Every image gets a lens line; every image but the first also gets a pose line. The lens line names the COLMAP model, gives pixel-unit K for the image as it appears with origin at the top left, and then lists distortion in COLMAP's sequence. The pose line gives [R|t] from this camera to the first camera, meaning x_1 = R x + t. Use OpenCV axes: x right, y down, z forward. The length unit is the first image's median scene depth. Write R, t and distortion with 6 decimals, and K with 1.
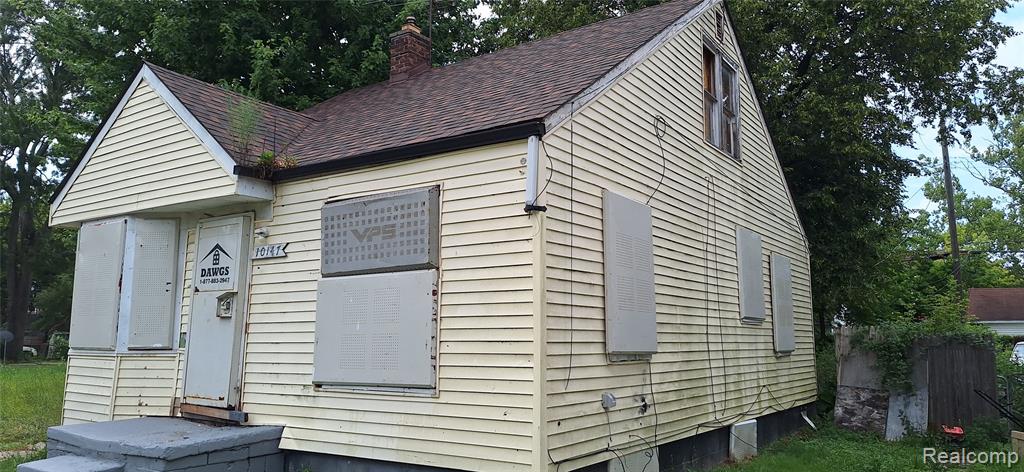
lens RADIAL K [[734.0, 0, 512.0], [0, 734.0, 236.0], [0, 0, 1]] dist [0.006652, -0.000886]
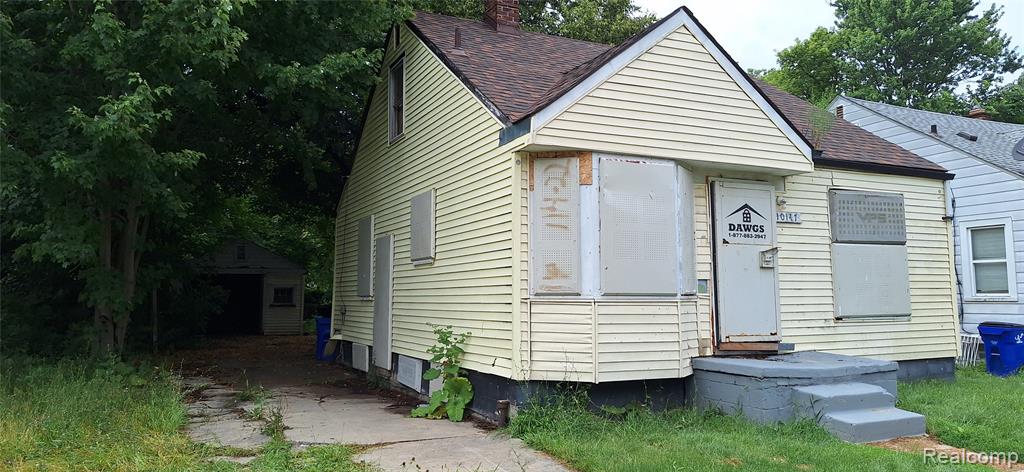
lens RADIAL K [[734.0, 0, 512.0], [0, 734.0, 236.0], [0, 0, 1]] dist [0.006652, -0.000886]
pose [[0.506141, 0.065928, 0.859927, -1.736526], [-0.121048, 0.992635, -0.004855, 0.122227], [-0.853914, -0.101635, 0.510394, 0.792072]]
